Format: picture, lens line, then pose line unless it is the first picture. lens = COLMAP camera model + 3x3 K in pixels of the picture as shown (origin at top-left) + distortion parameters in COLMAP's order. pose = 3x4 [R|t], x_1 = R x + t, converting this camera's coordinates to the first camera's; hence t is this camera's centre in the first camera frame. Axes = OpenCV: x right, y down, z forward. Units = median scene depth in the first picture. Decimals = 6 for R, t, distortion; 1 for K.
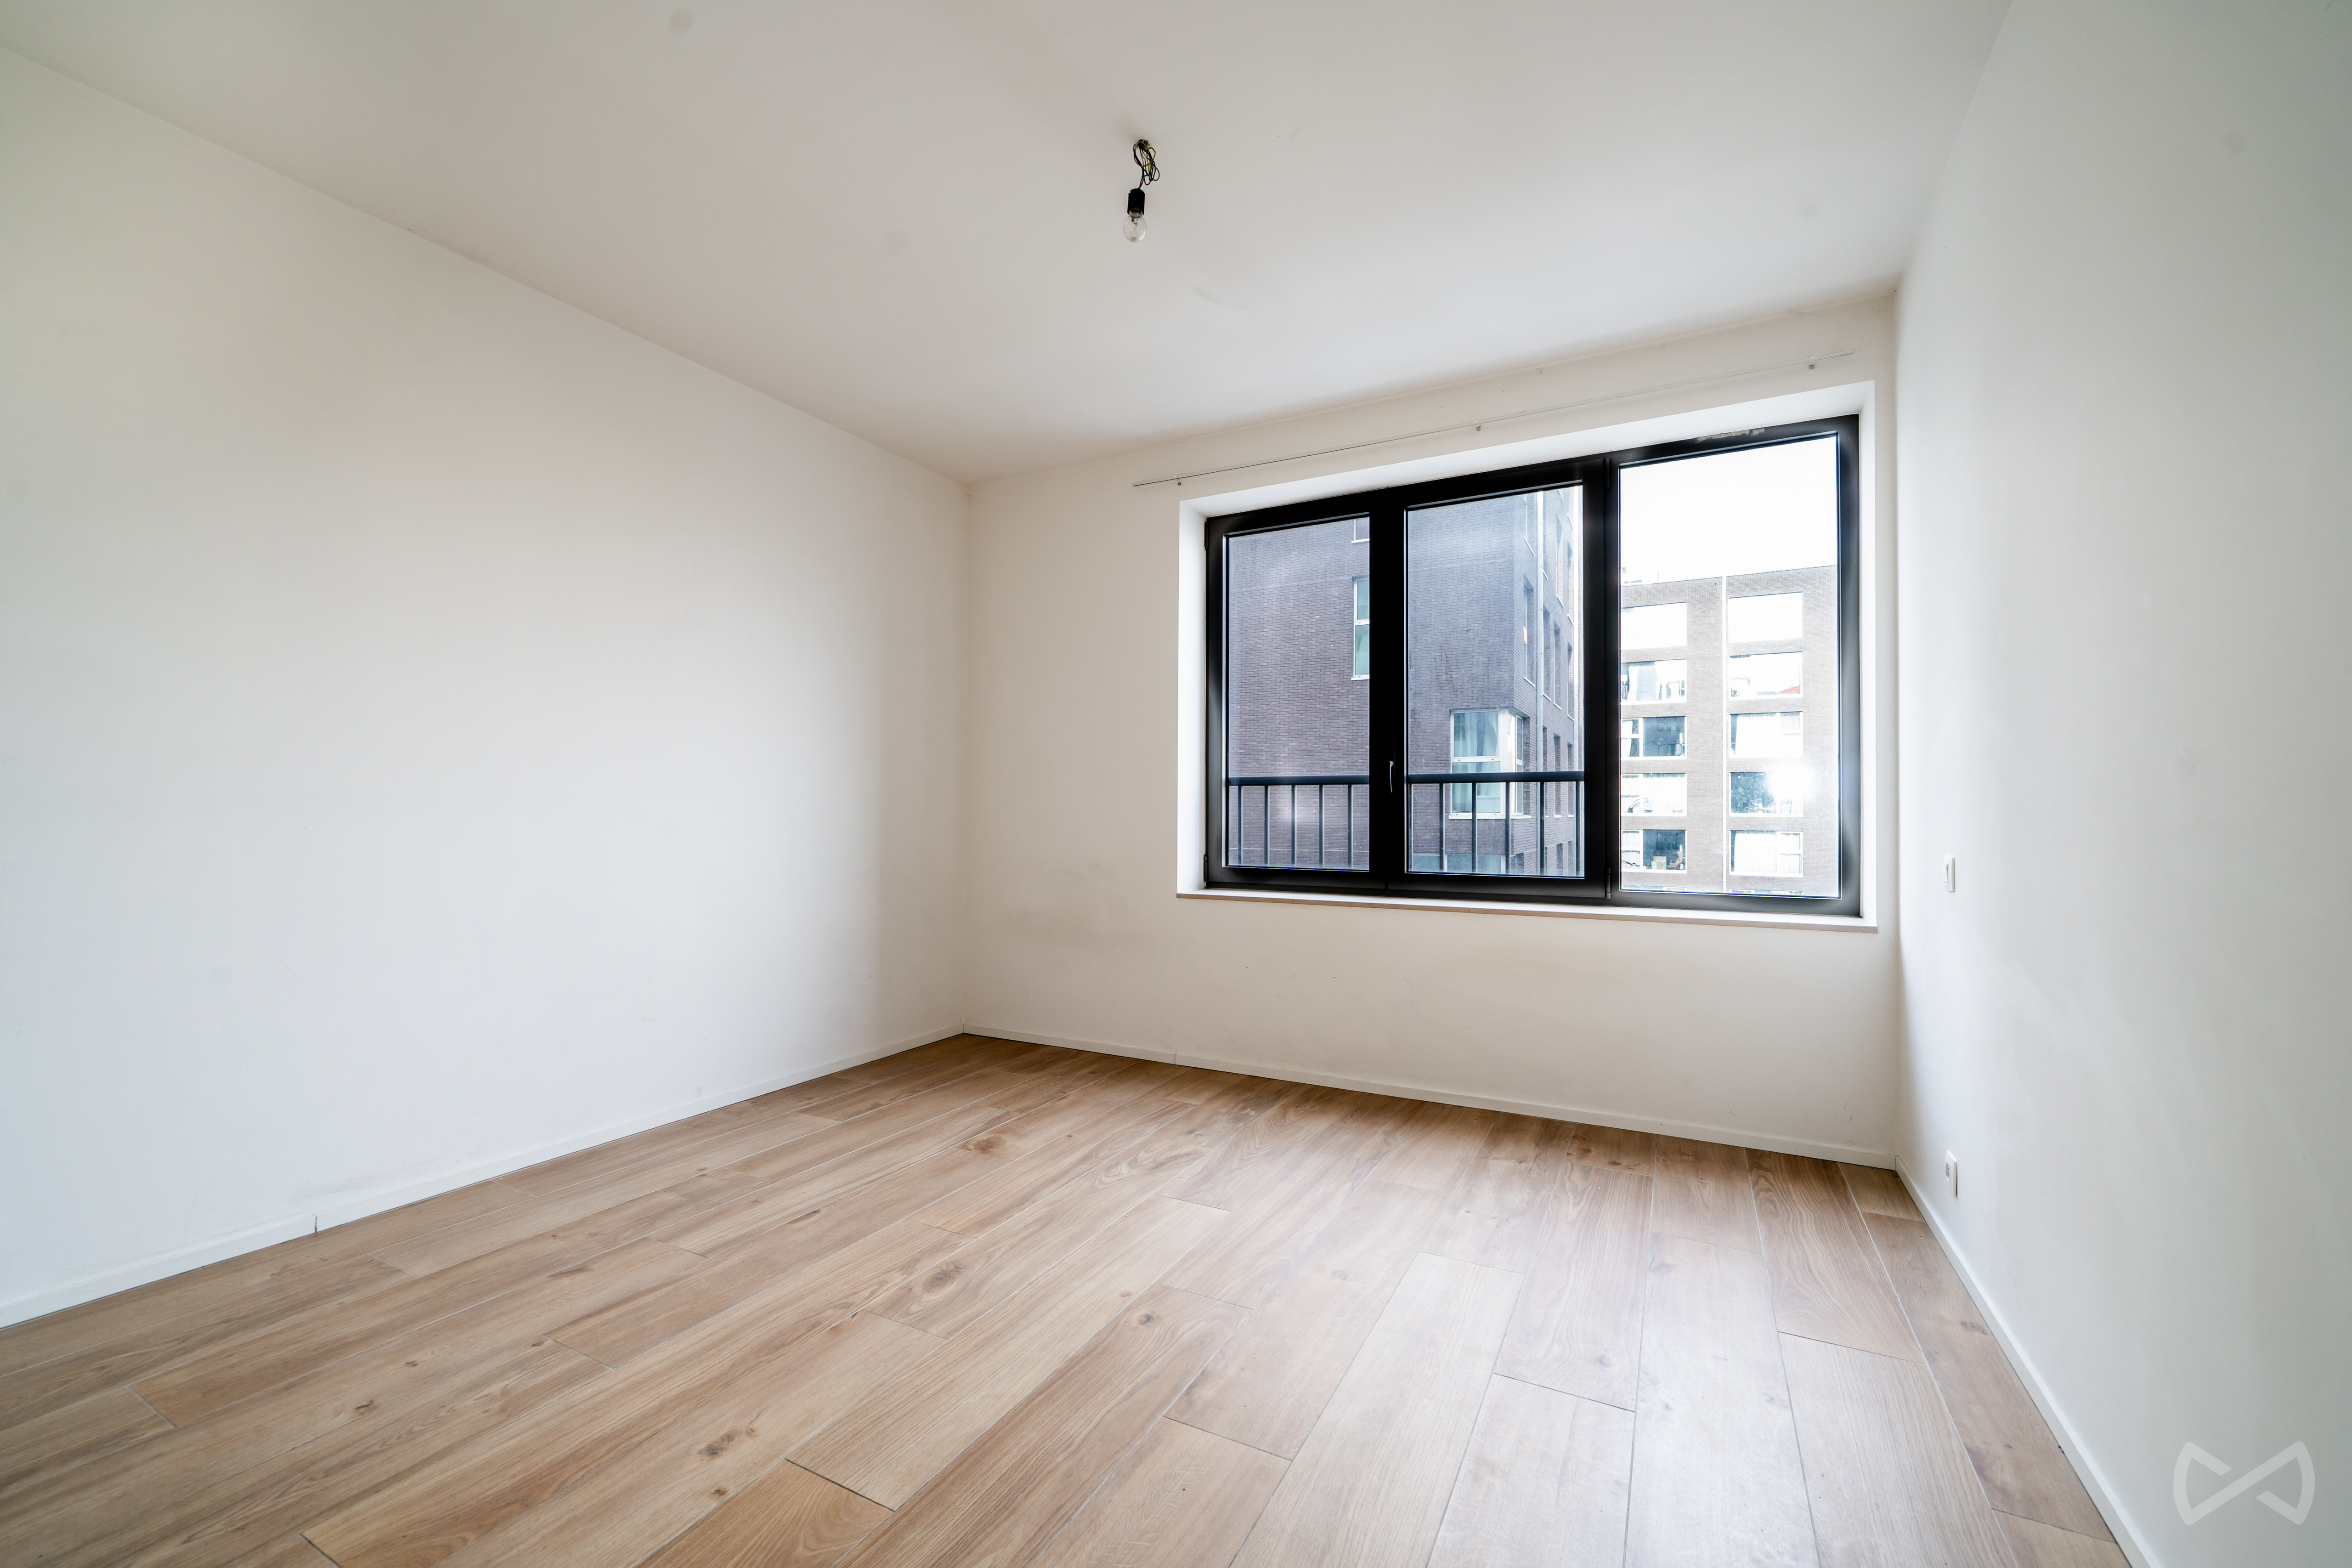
lens RADIAL K [[970.1, 0, 1176.2], [0, 970.1, 782.6], [0, 0, 1]] dist [0.000147, -0.000044]
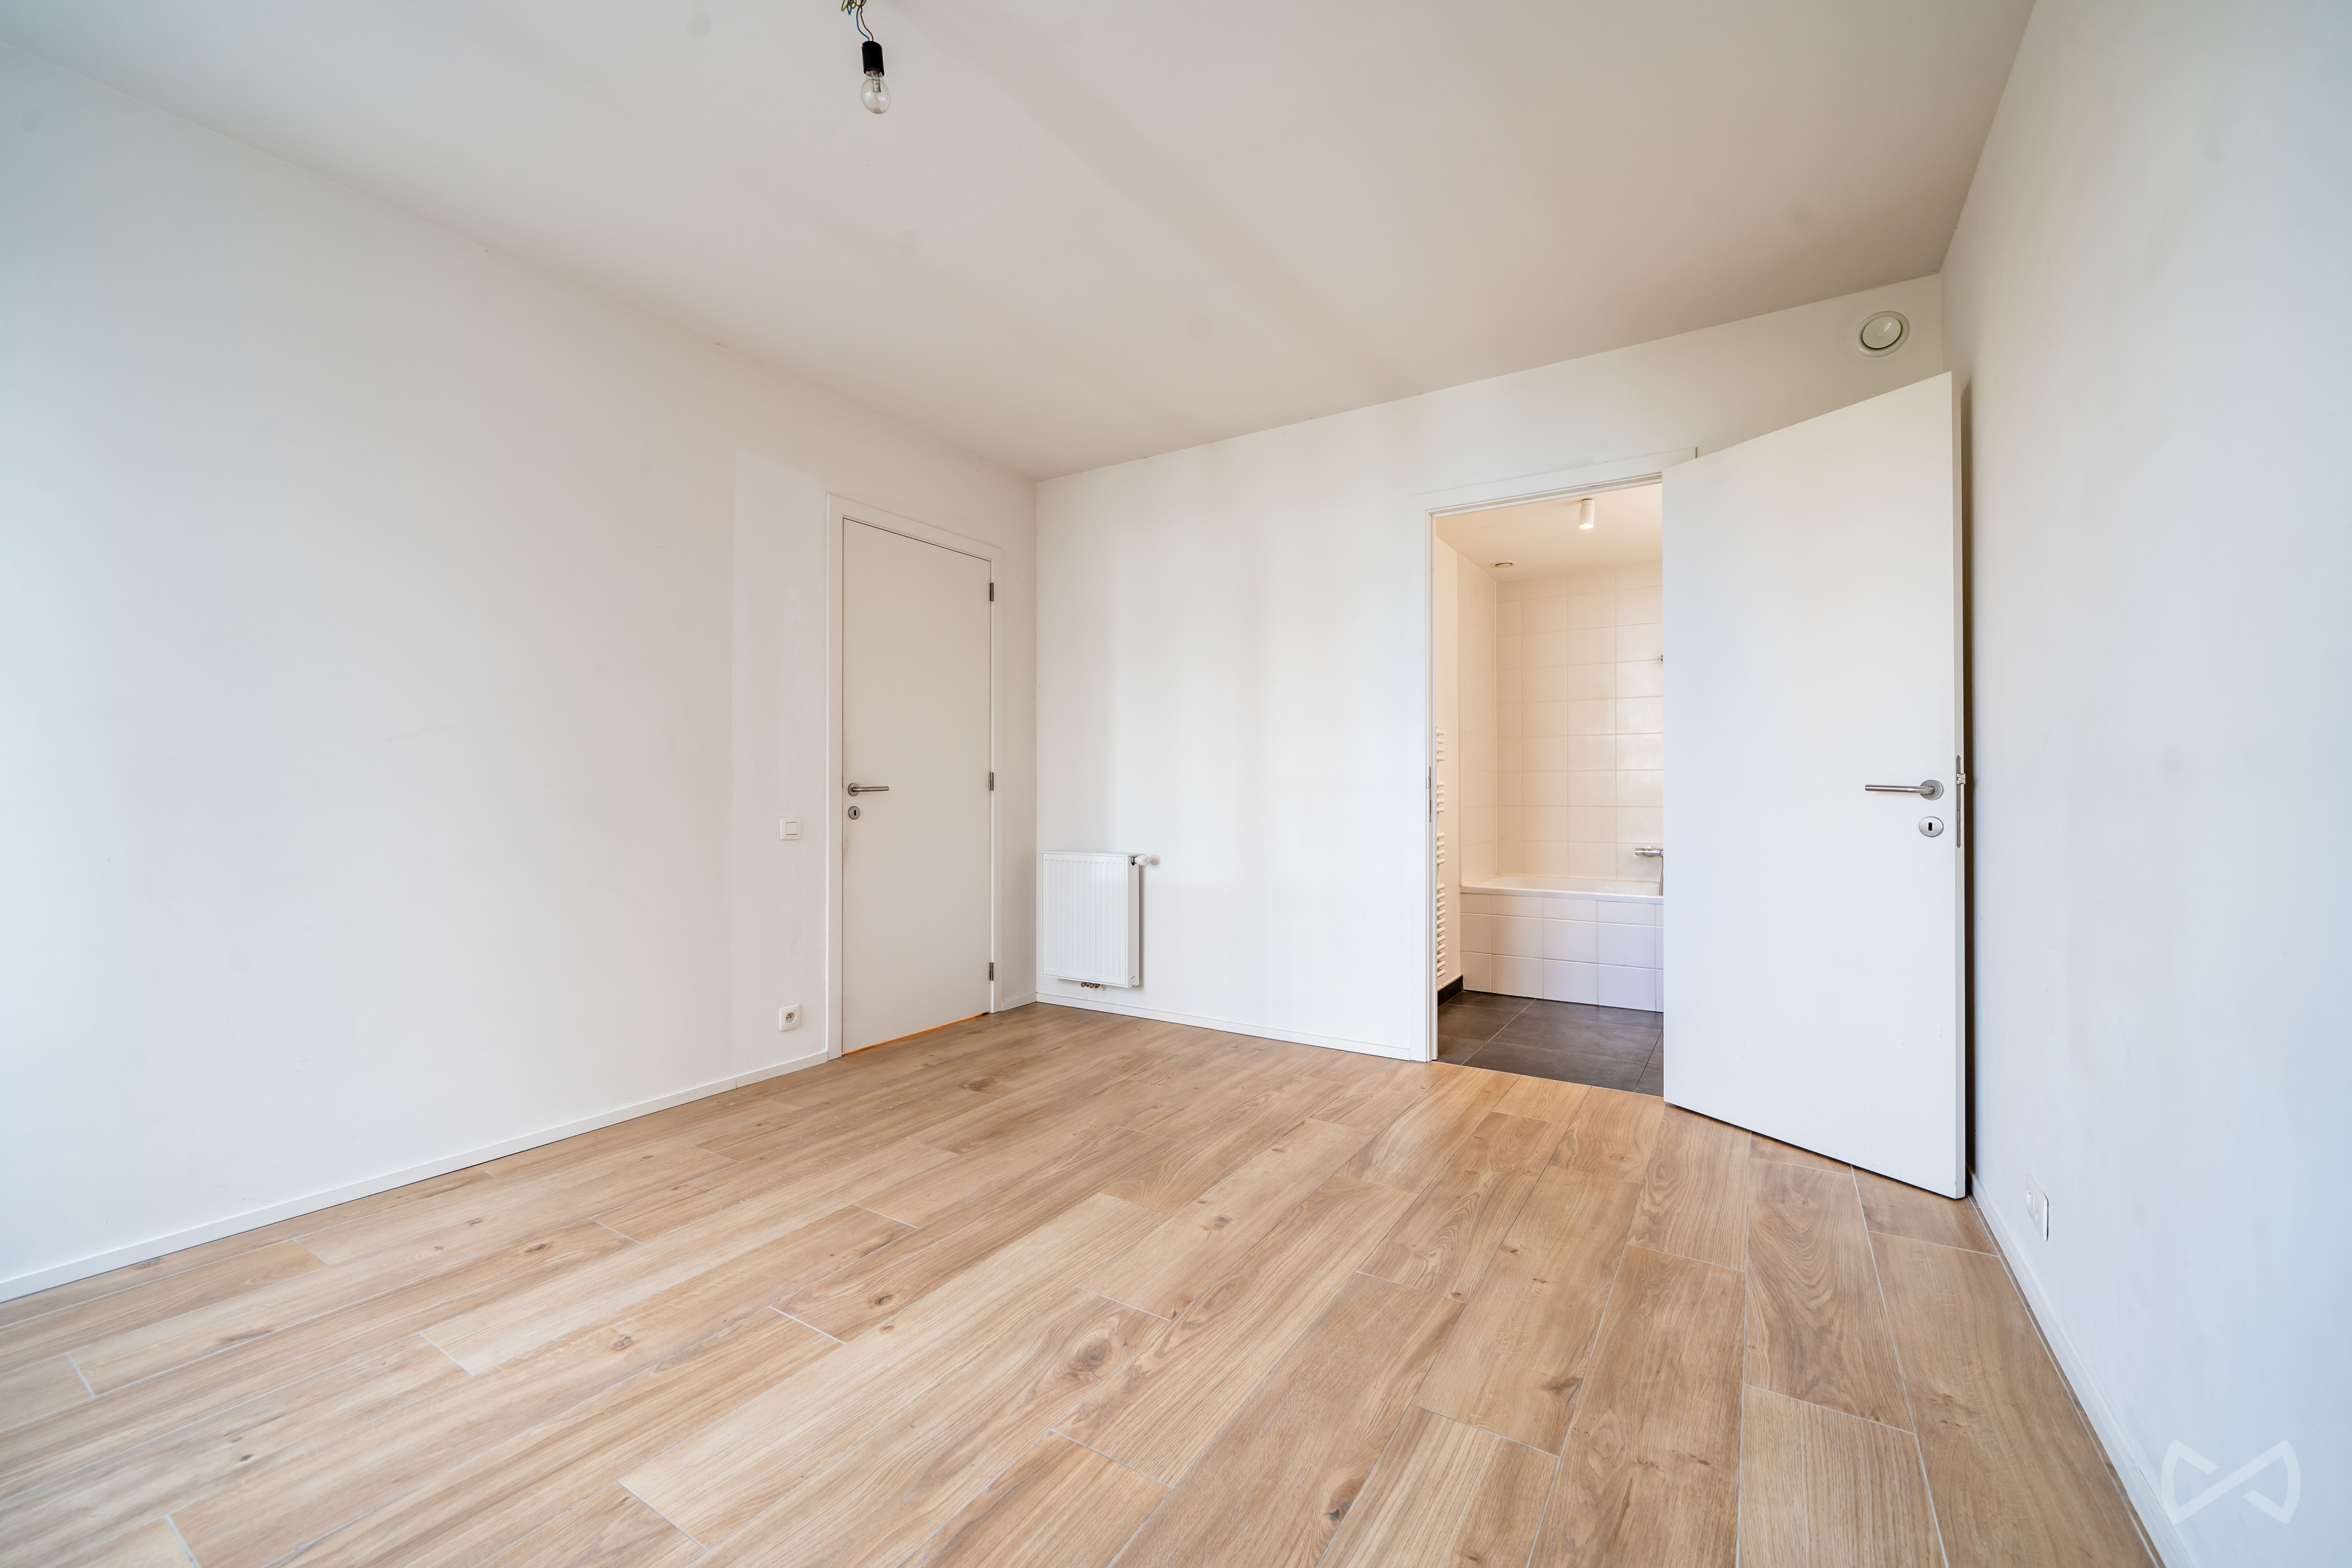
lens RADIAL K [[970.1, 0, 1176.0], [0, 970.1, 794.2], [0, 0, 1]] dist [0.000147, -0.000044]
pose [[-0.997312, -0.002288, 0.073243, -0.369293], [-0.004218, 0.999648, -0.026206, 0.049497], [-0.073157, -0.026445, -0.996970, 1.814409]]
